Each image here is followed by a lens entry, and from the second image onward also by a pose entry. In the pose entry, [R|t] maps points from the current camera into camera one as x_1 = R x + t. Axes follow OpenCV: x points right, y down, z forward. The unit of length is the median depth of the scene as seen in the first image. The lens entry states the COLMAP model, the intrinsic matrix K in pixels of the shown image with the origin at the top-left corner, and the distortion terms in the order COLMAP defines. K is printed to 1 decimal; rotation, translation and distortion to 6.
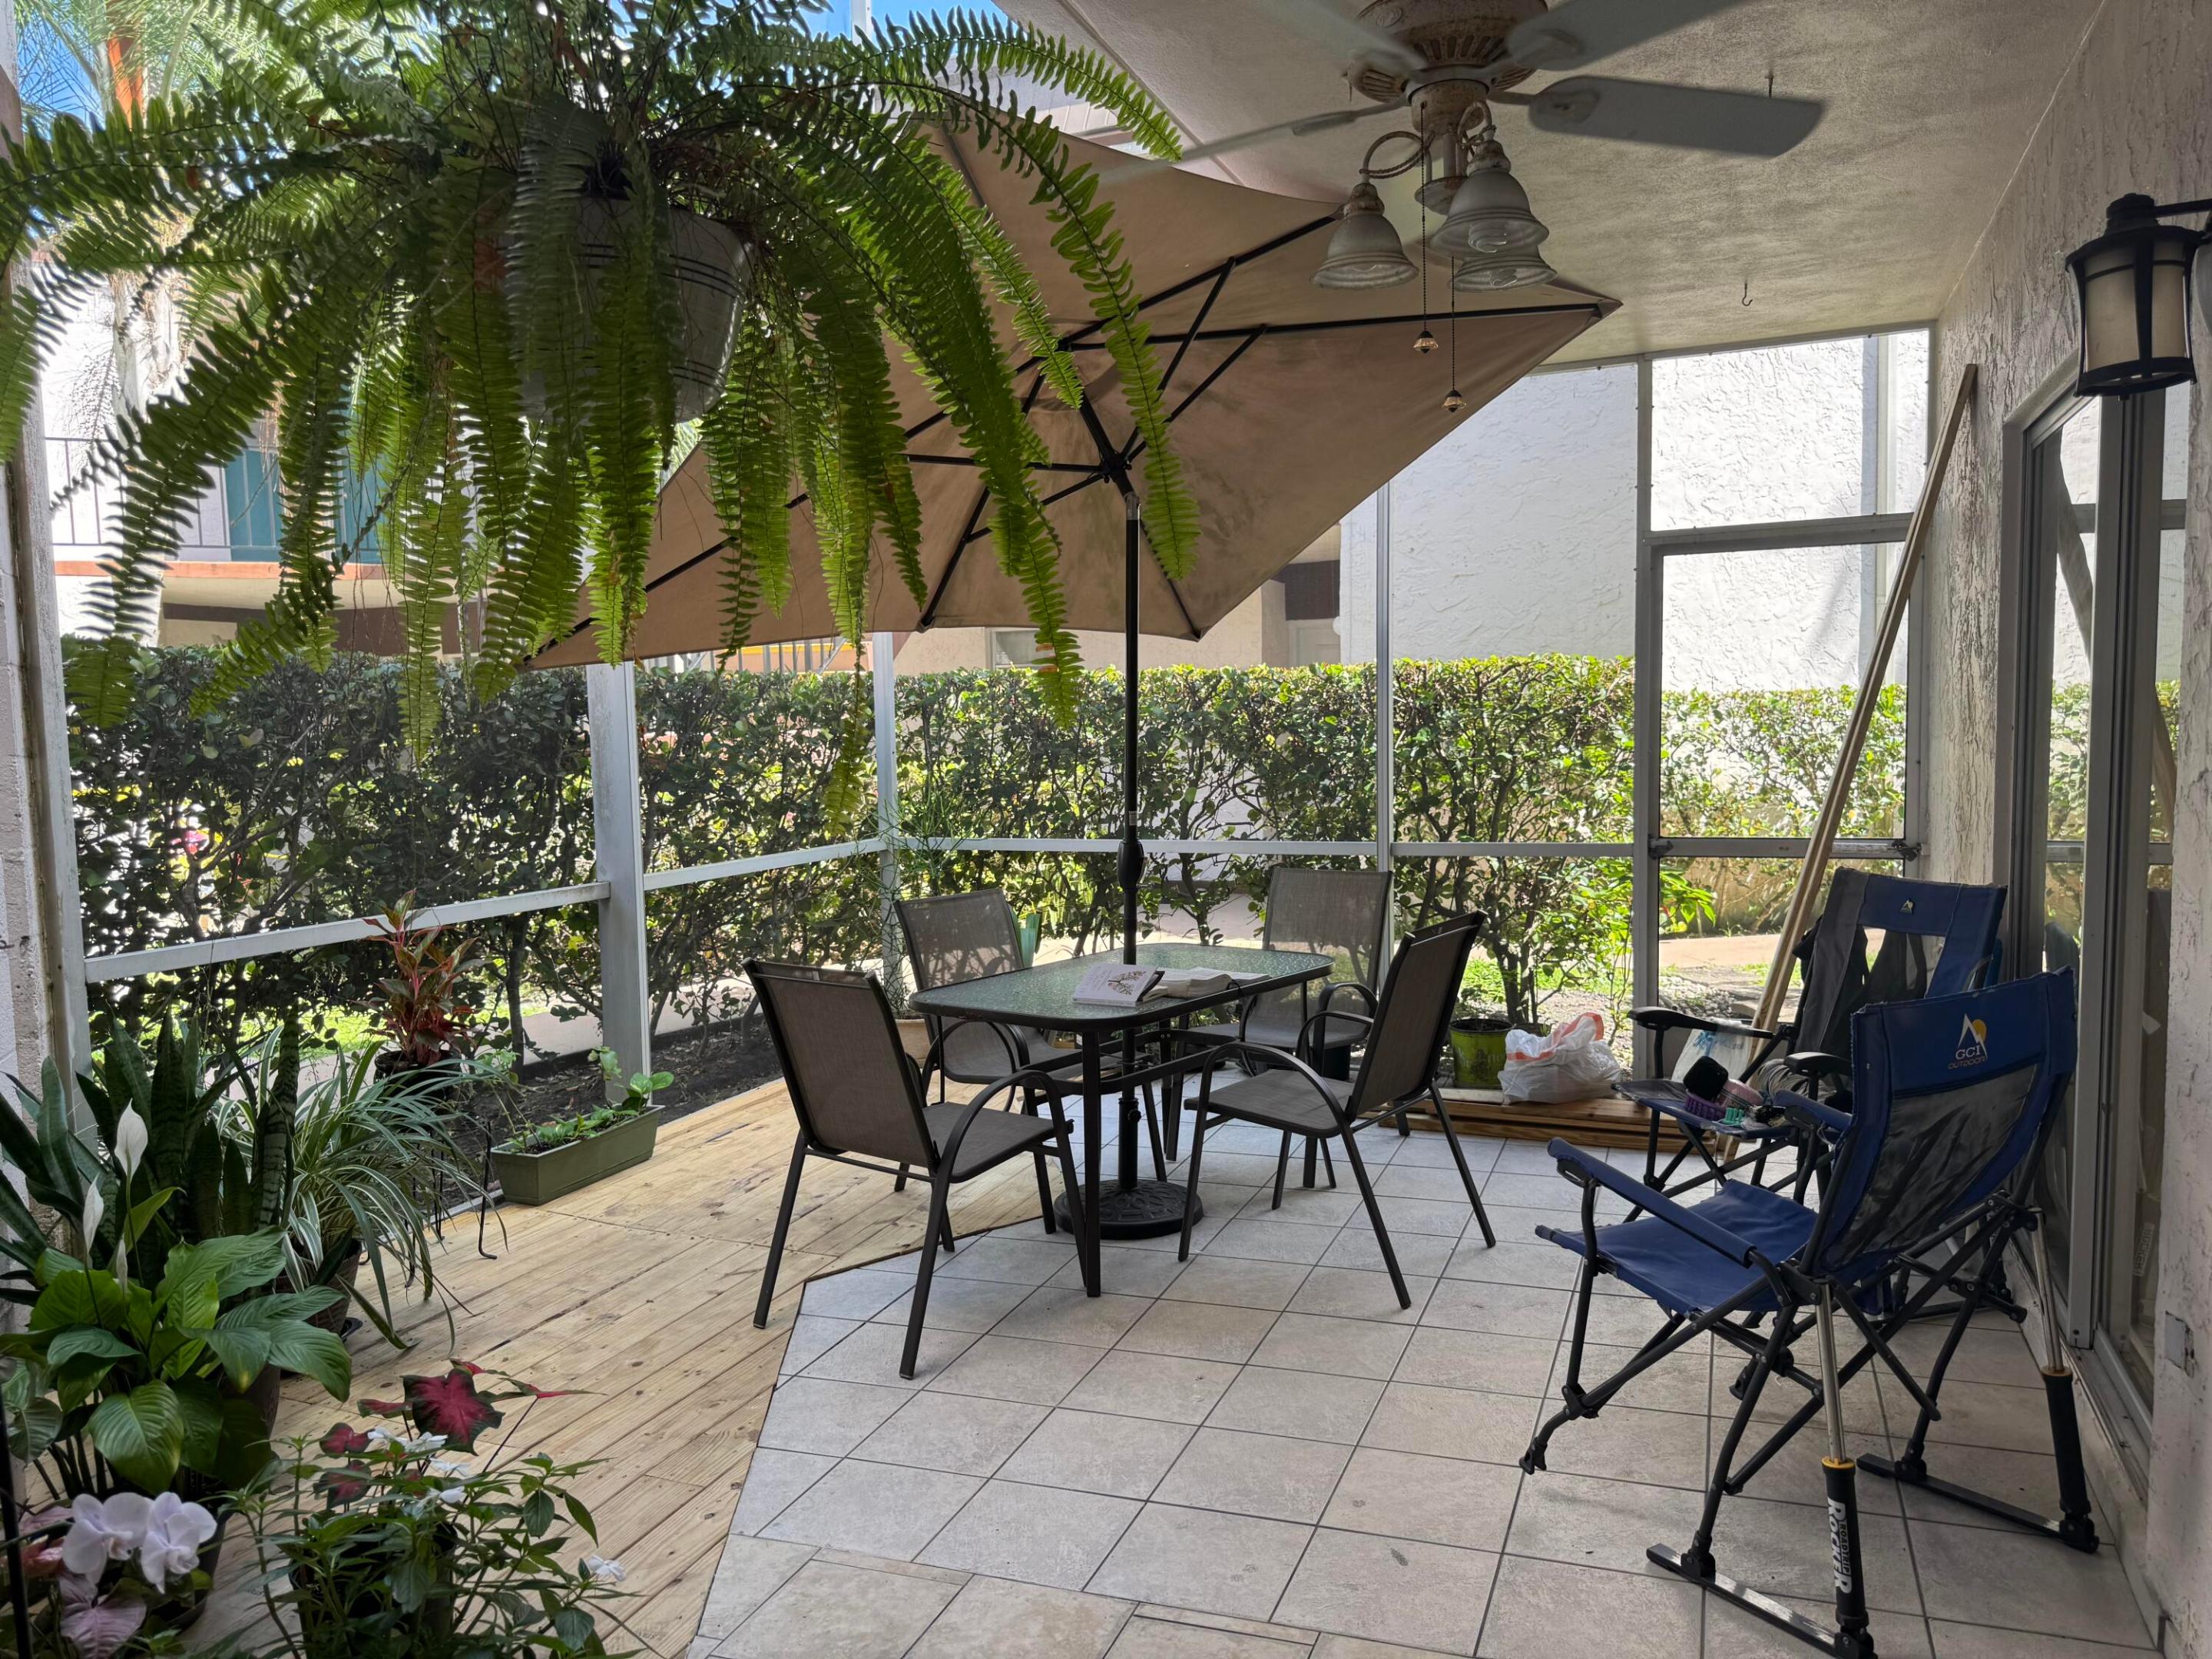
lens RADIAL K [[1556.2, 0, 1106.0], [0, 1556.2, 829.5], [0, 0, 1]] dist [0.136308, -0.220772]
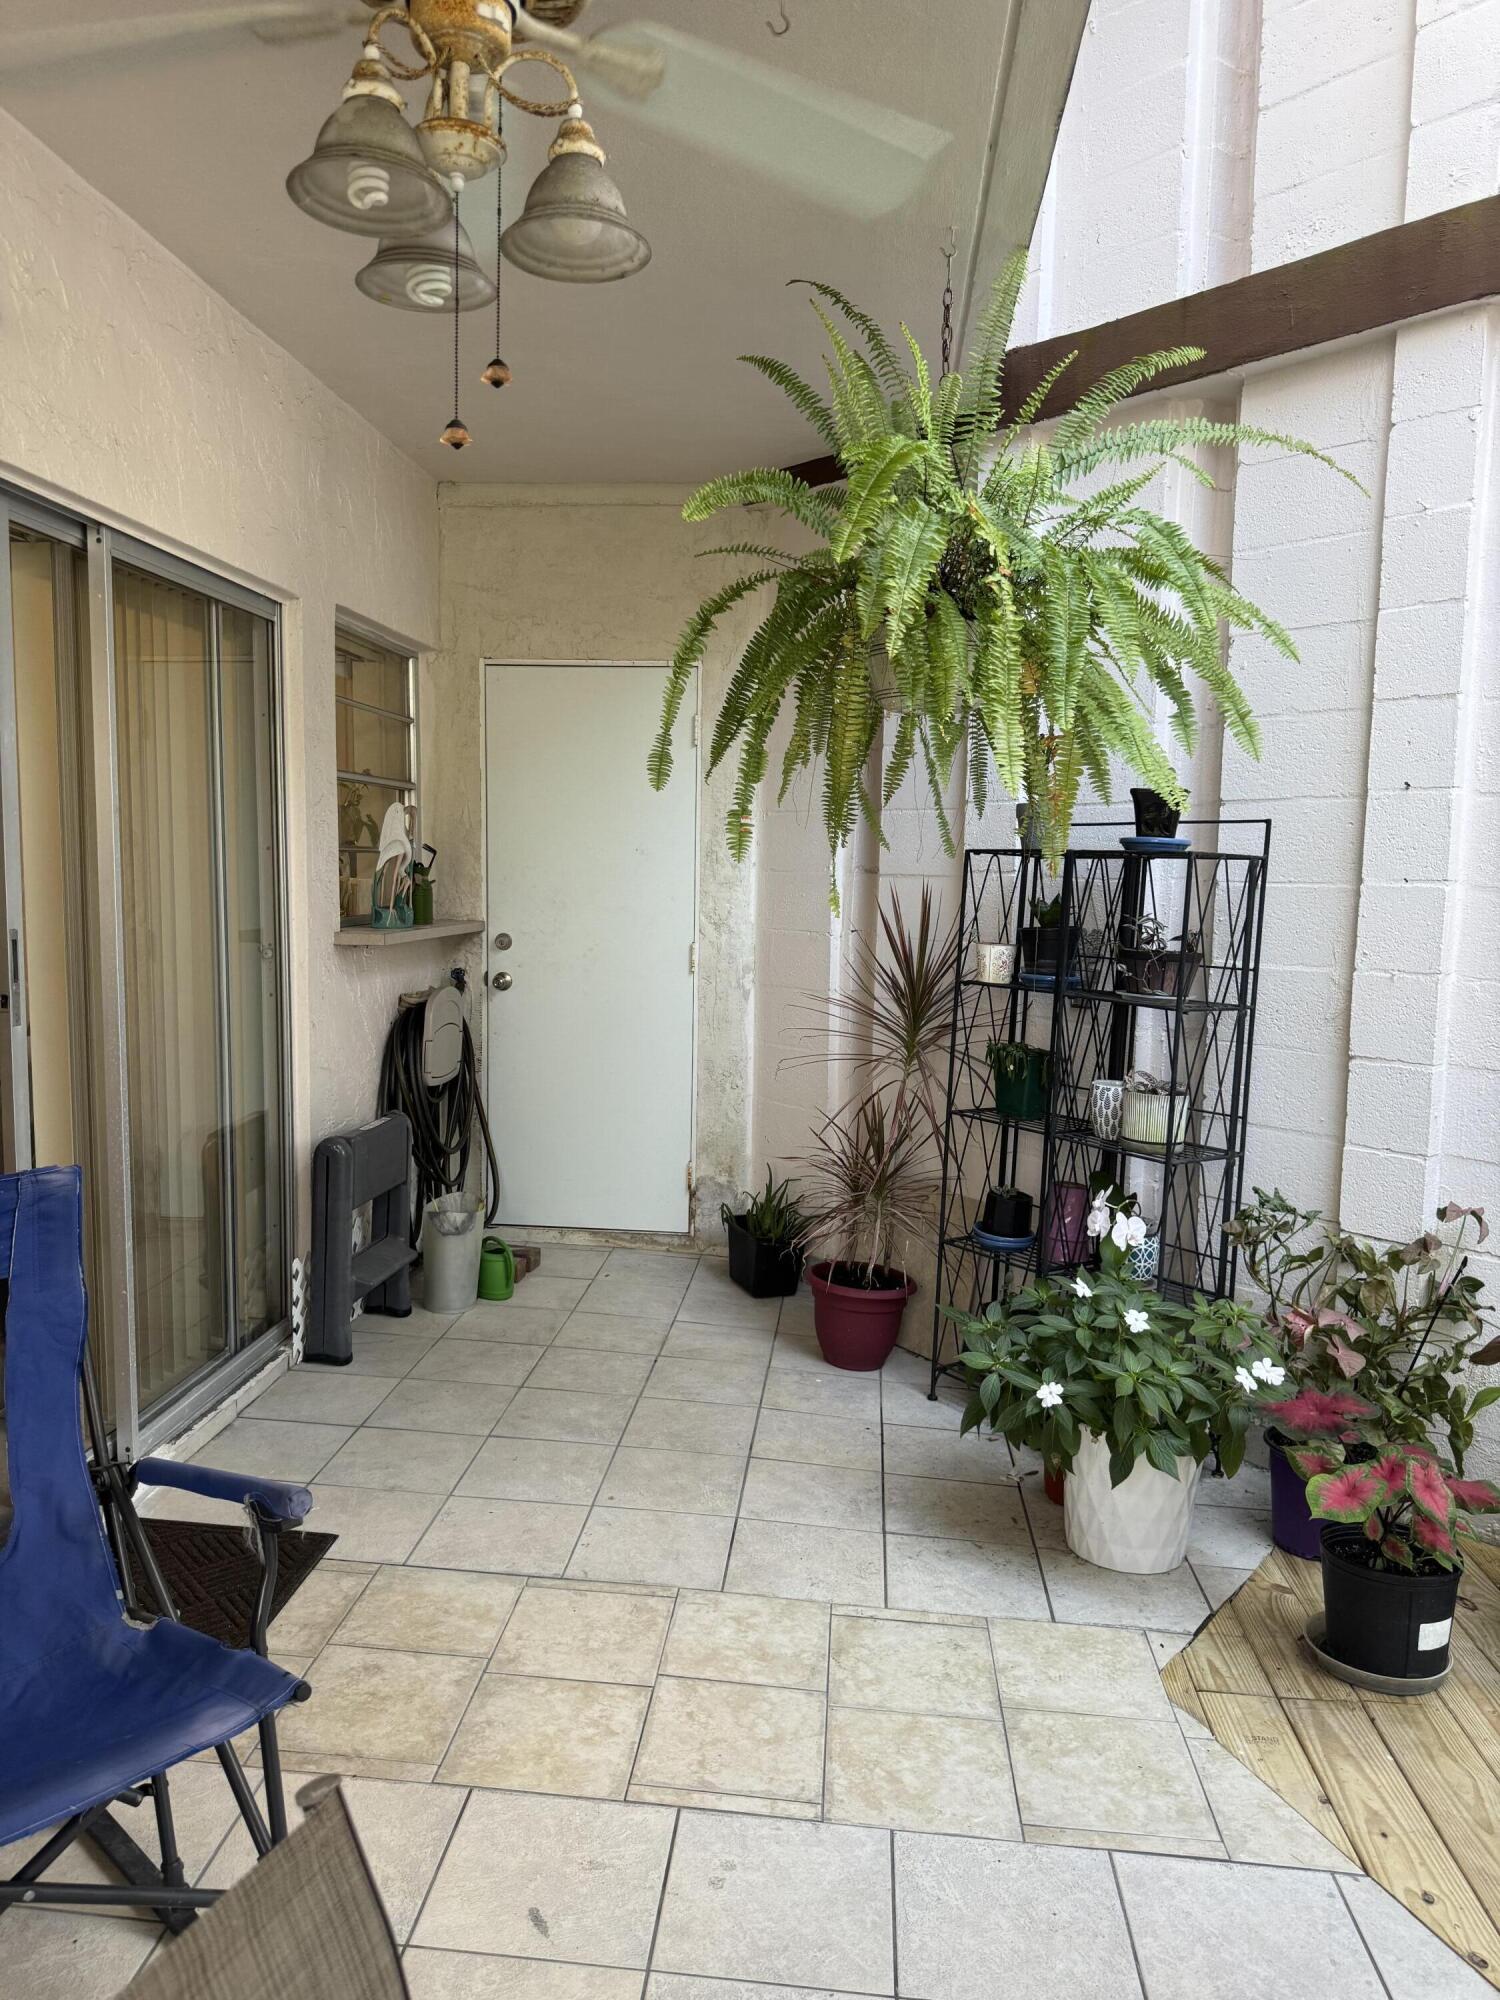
lens RADIAL K [[1407.1, 0, 740.3], [0, 1407.1, 1014.1], [0, 0, 1]] dist [0.136308, -0.220772]
pose [[-0.959157, 0.036452, -0.280515, 0.132974], [-0.016573, 0.982718, 0.184367, -0.059641], [0.282388, 0.181485, -0.941977, 0.790965]]
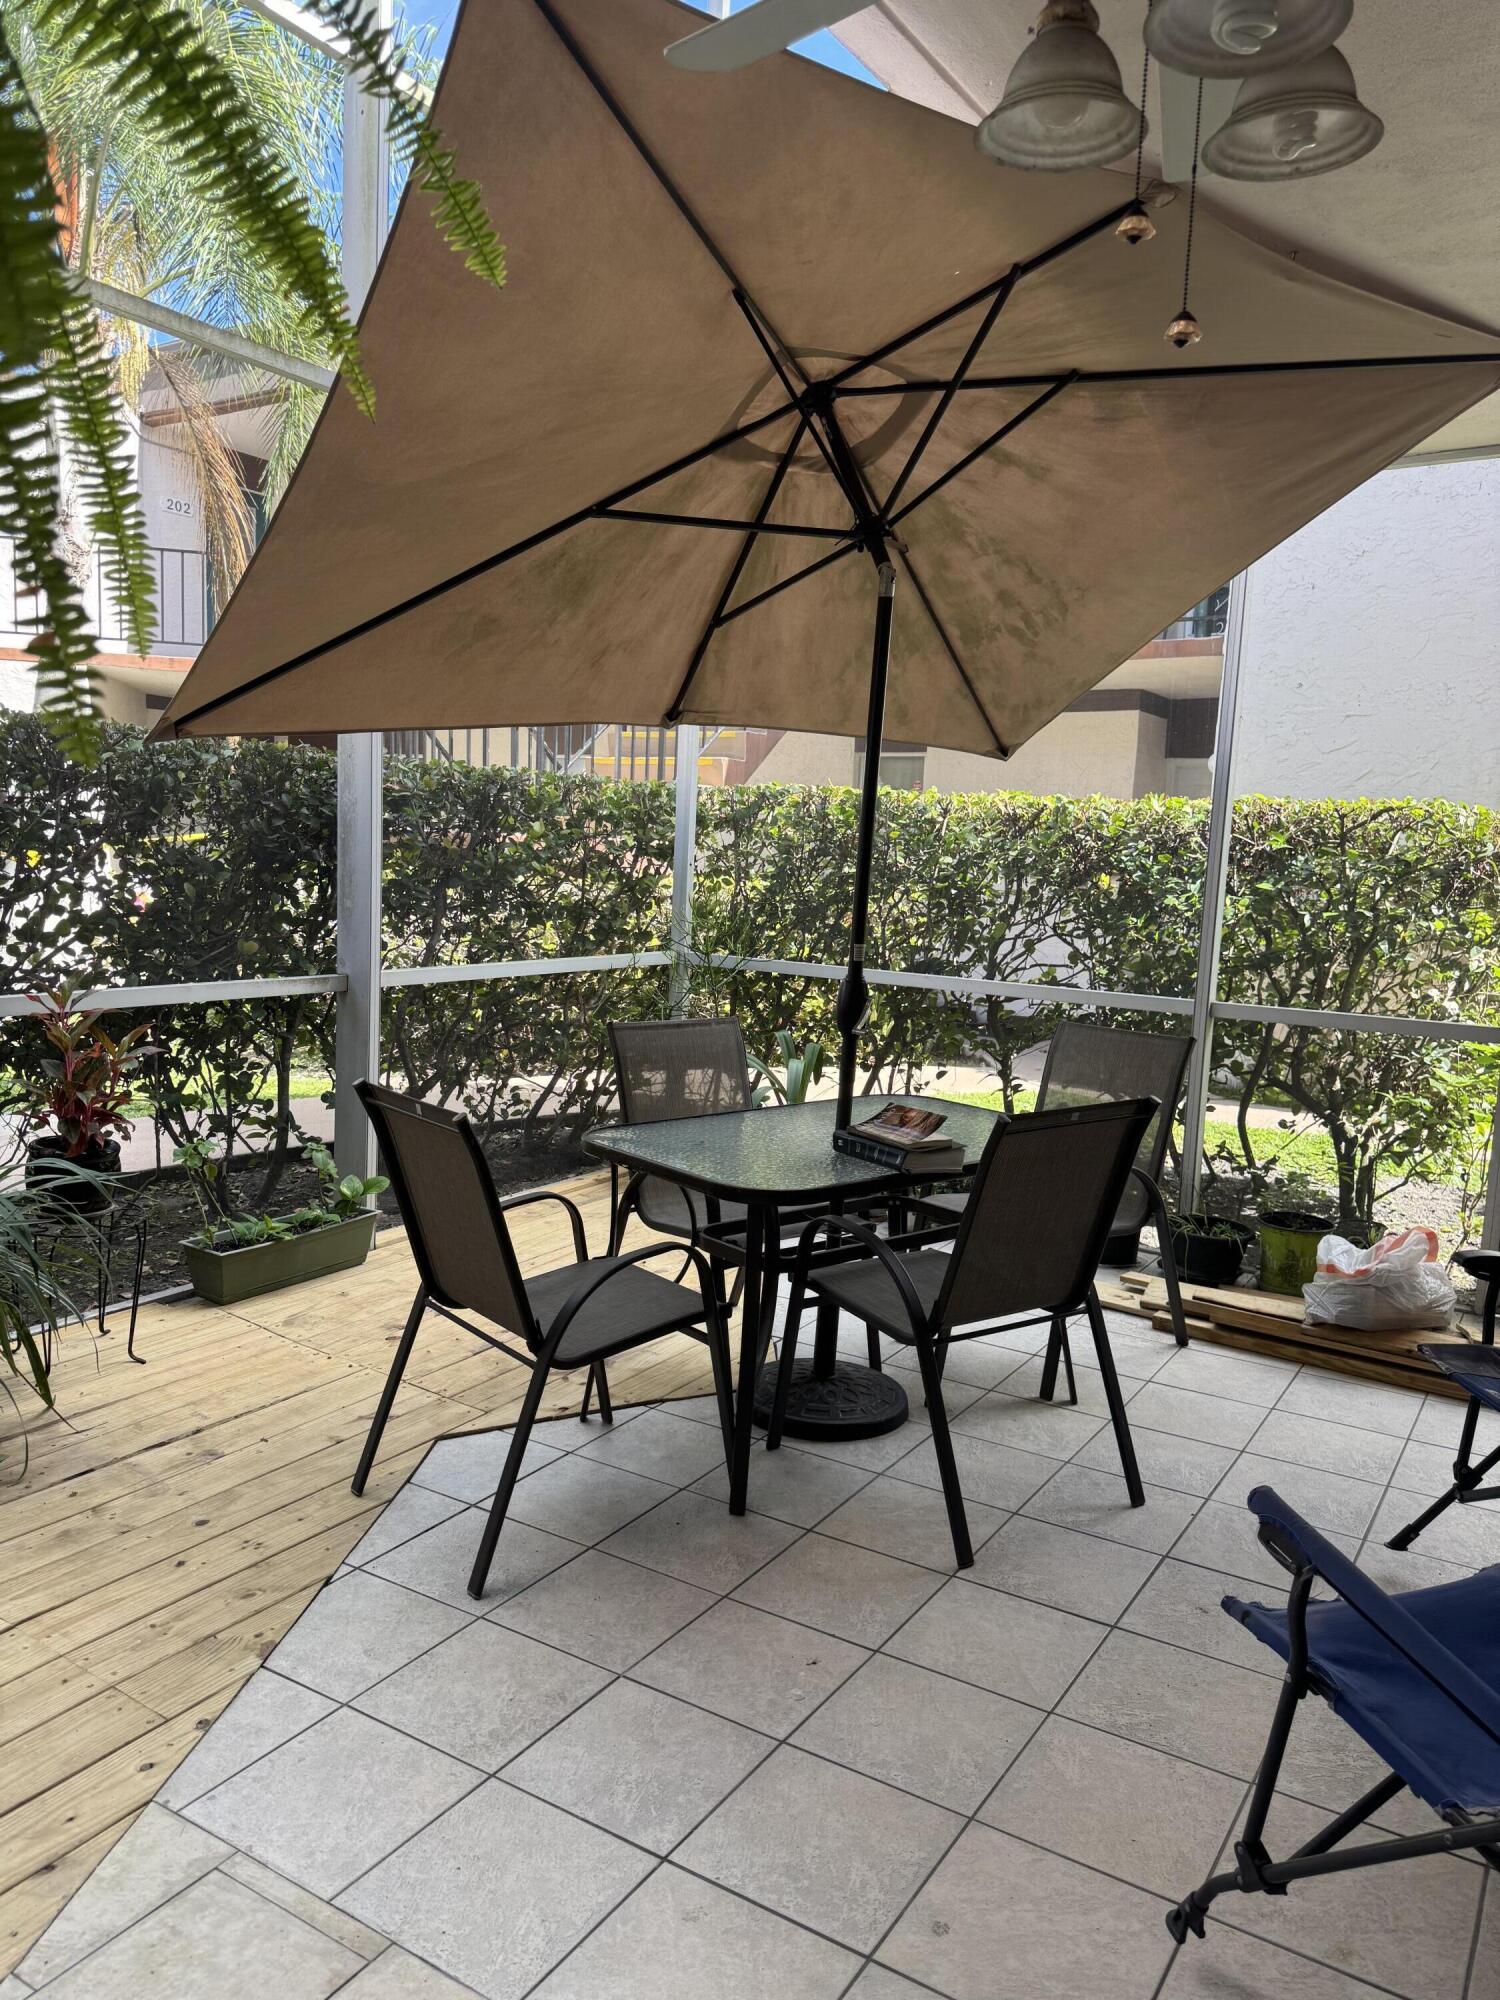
lens RADIAL K [[1454.0, 0, 709.6], [0, 1454.0, 997.0], [0, 0, 1]] dist [0.084341, -0.125500]
pose [[0.978476, 0.084744, -0.188158, 0.077594], [-0.078156, 0.996049, 0.042176, -0.008901], [0.190989, -0.026562, 0.981233, 0.174680]]
